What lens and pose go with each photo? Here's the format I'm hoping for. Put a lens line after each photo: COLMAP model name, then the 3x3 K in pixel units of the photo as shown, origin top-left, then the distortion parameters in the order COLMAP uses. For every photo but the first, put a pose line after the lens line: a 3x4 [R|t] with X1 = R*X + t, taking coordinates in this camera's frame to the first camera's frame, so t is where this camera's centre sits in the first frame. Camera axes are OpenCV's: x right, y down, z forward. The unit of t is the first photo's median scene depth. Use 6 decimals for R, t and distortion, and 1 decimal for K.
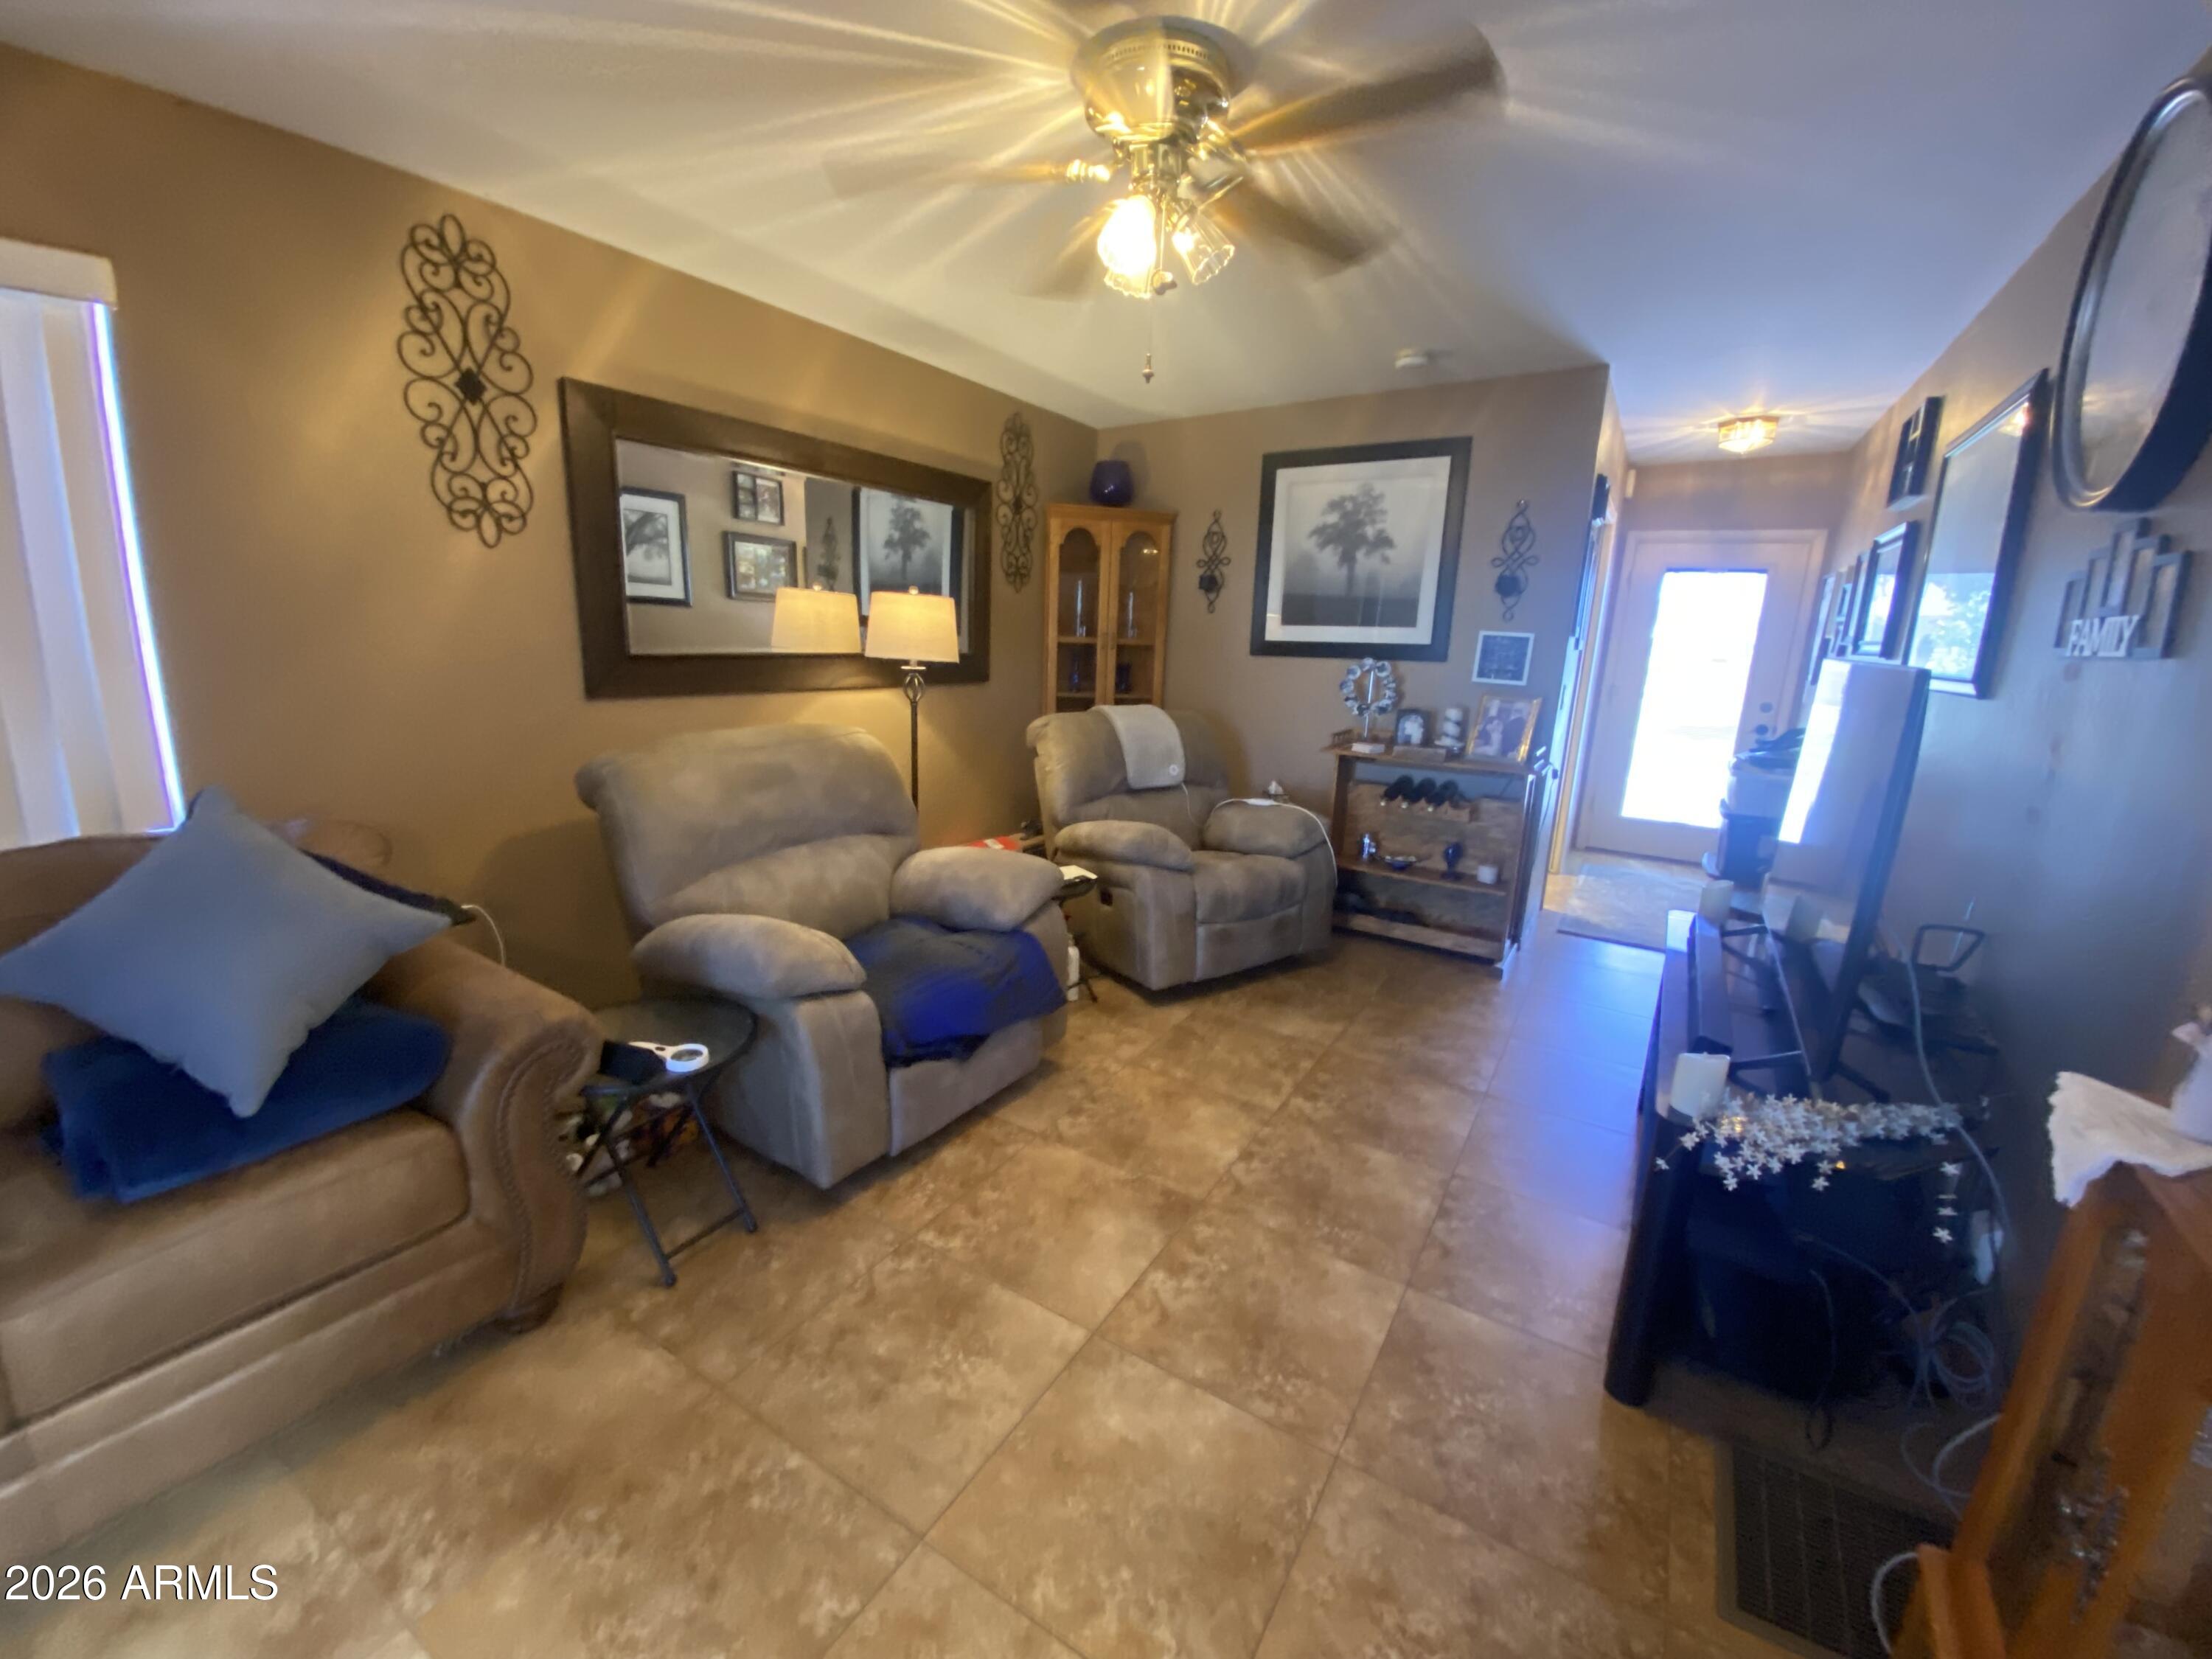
lens RADIAL K [[888.6, 0, 1106.0], [0, 888.6, 829.5], [0, 0, 1]] dist [0.044191, -0.042284]
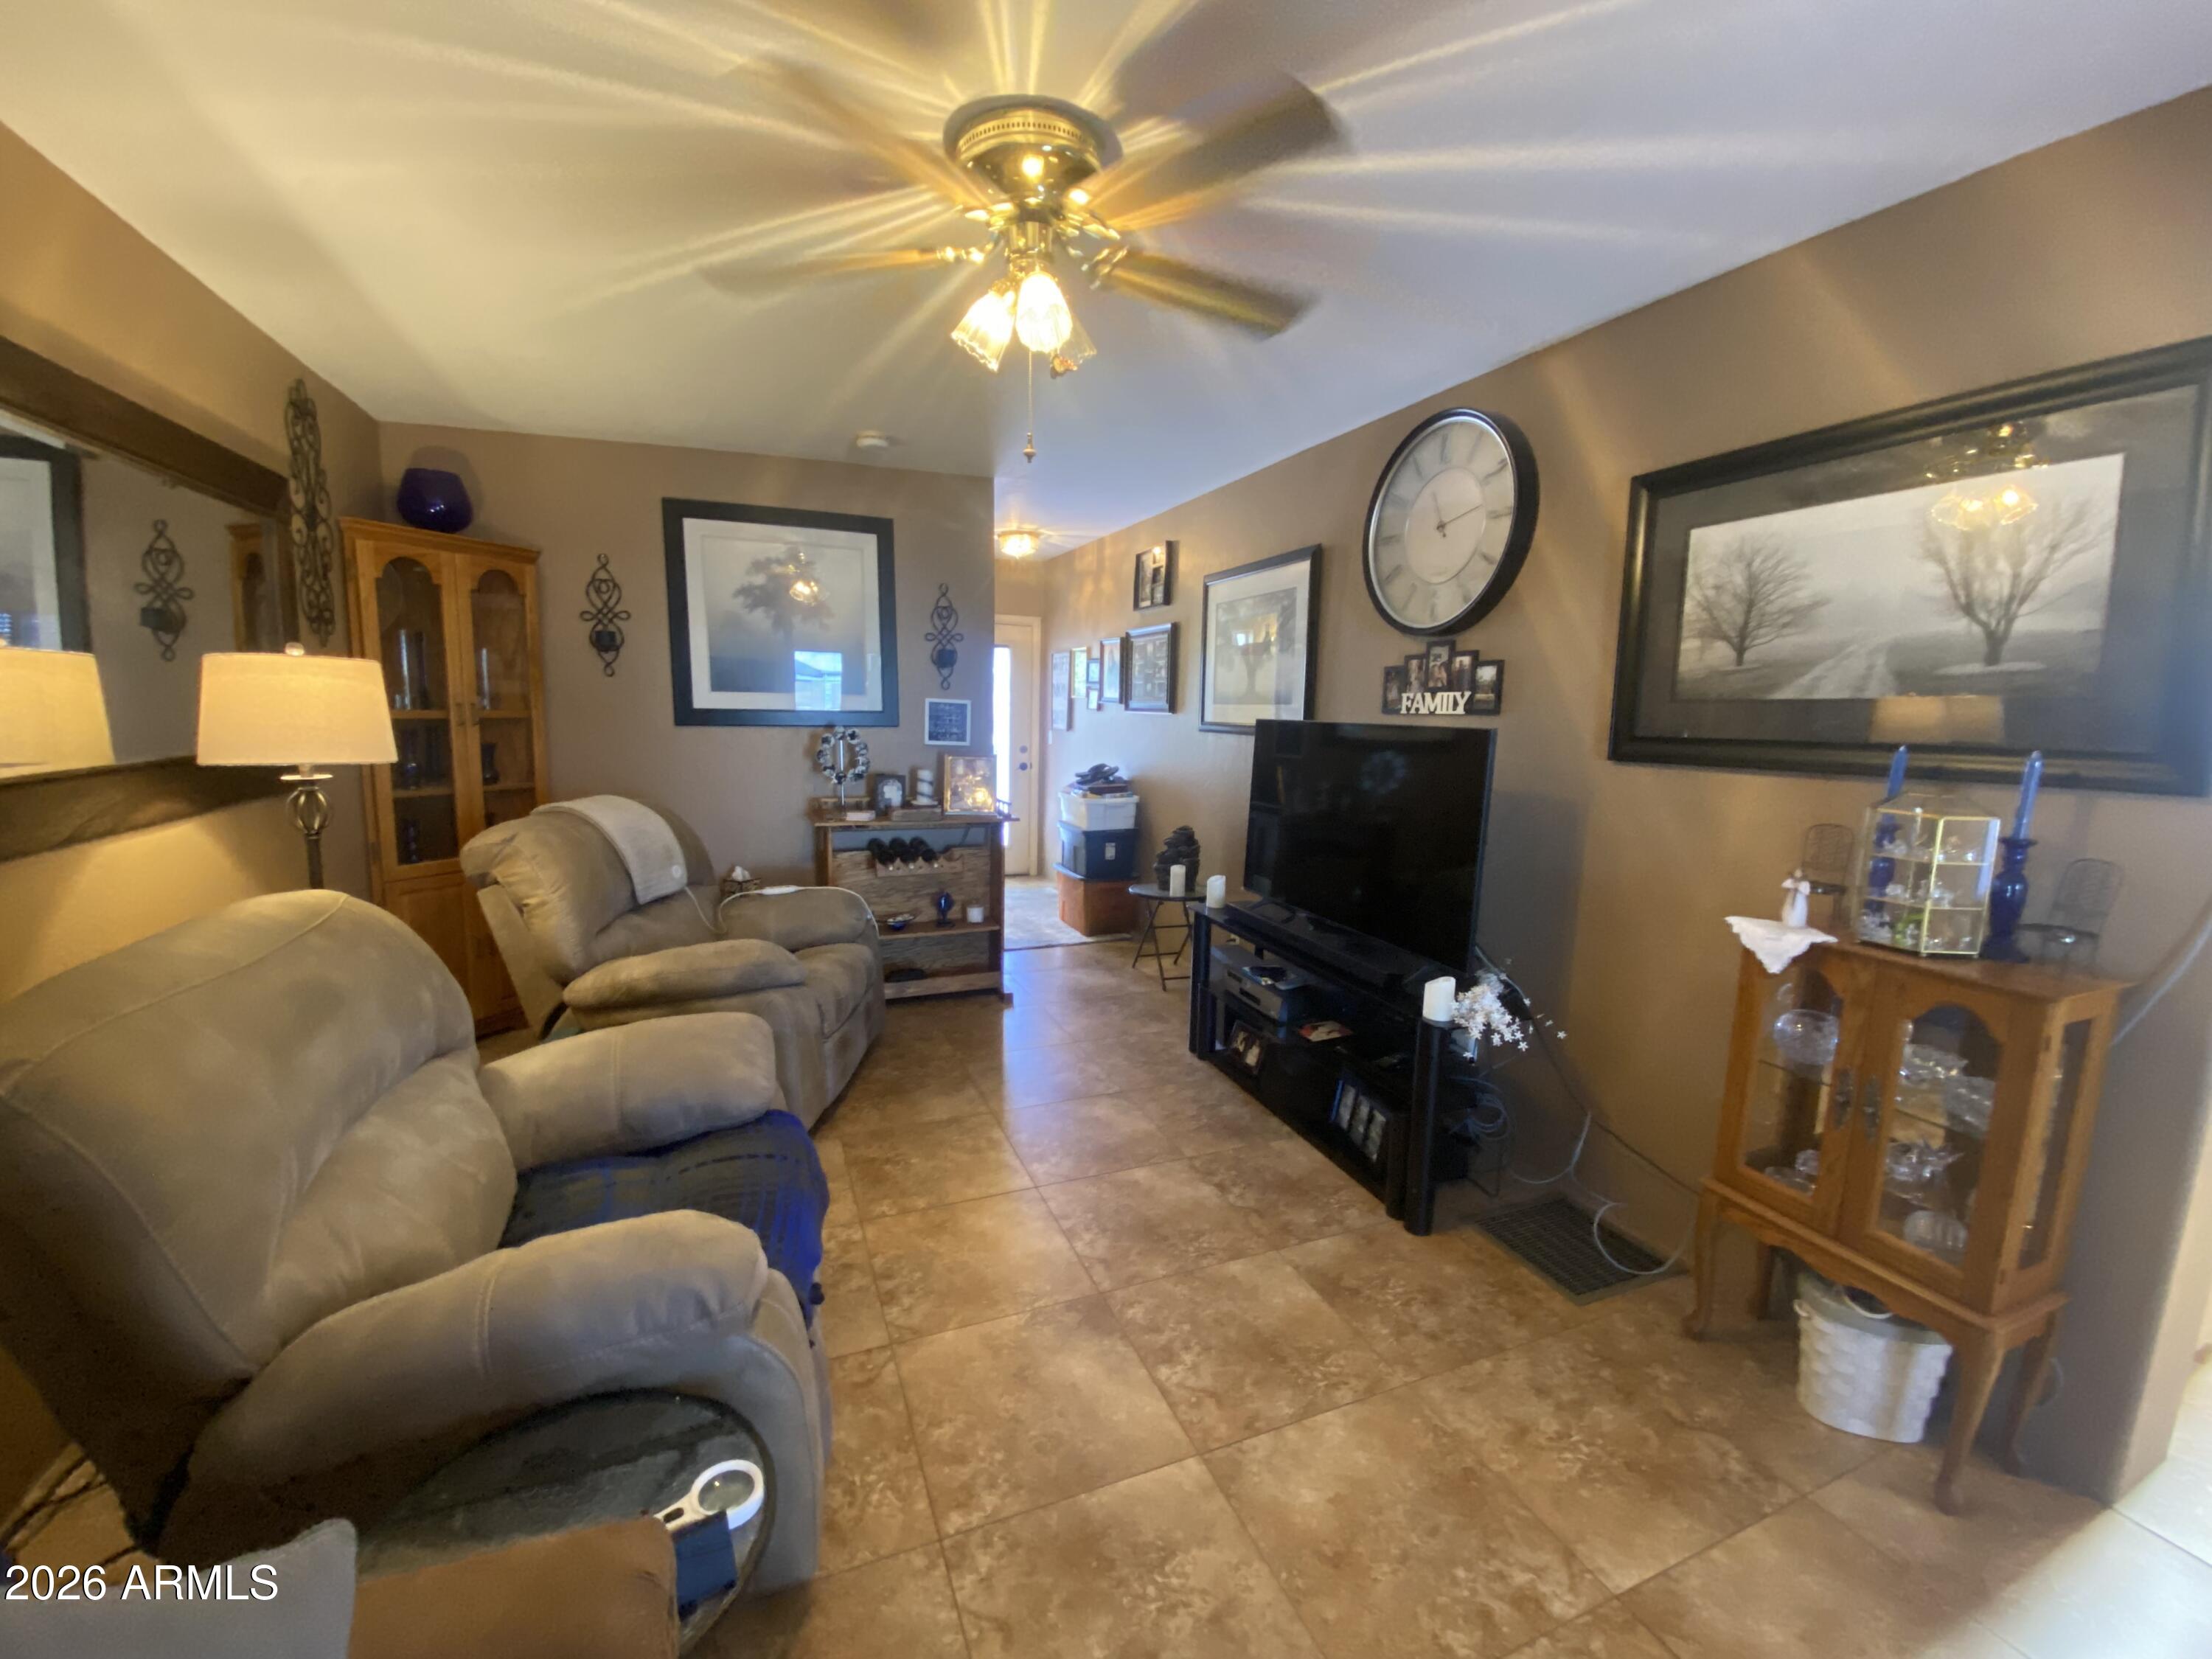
lens RADIAL K [[885.8, 0, 1106.0], [0, 885.8, 829.5], [0, 0, 1]] dist [0.032319, -0.037301]
pose [[0.581498, -0.135383, 0.802204, -0.339192], [0.177195, 0.983460, 0.037528, -0.065397], [-0.794016, 0.120324, 0.595869, 0.200611]]
